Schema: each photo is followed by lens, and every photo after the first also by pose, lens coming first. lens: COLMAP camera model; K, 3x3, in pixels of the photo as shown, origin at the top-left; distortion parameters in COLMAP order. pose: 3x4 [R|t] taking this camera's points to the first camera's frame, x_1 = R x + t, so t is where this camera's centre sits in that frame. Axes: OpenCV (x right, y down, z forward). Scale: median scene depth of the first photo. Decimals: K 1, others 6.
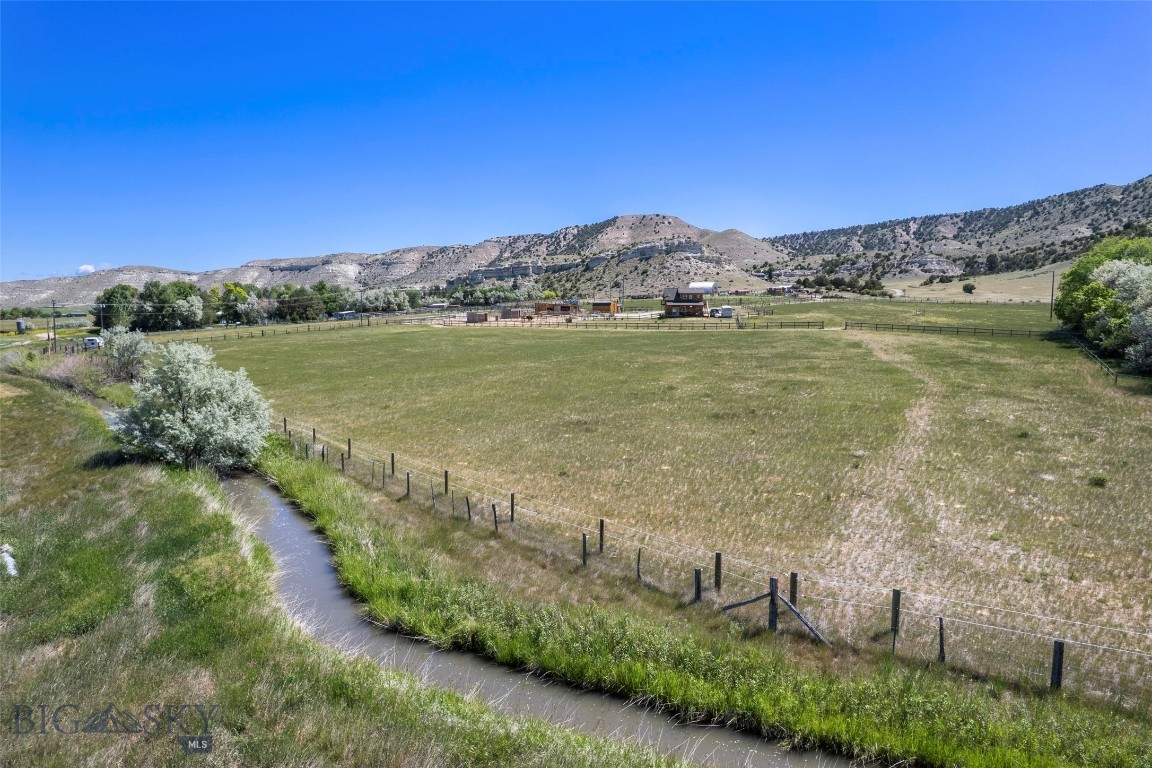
lens RADIAL K [[736.4, 0, 576.0], [0, 736.4, 384.0], [0, 0, 1]] dist [-0.068968, 0.056565]
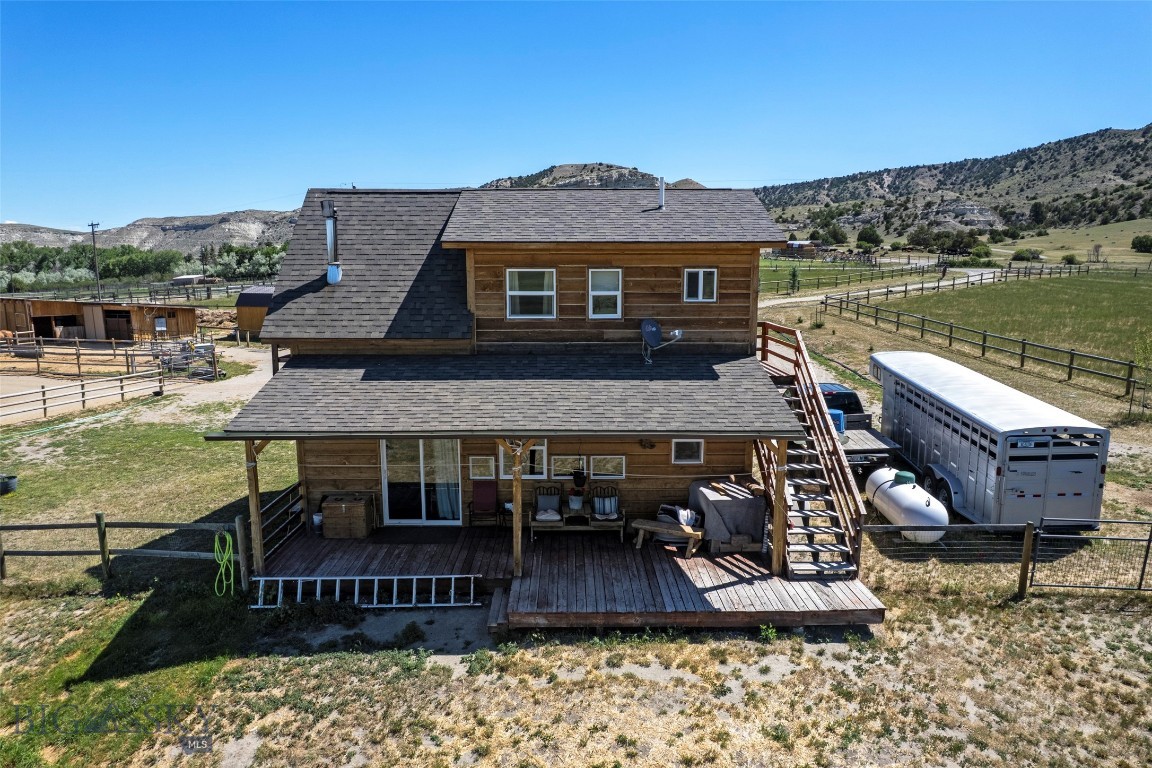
lens RADIAL K [[736.4, 0, 576.0], [0, 736.4, 384.0], [0, 0, 1]] dist [-0.068968, 0.056565]
pose [[0.997627, -0.013032, 0.067609, 0.023584], [0.009562, 0.998633, 0.051395, -0.018112], [-0.068186, -0.050627, 0.996387, 0.147578]]
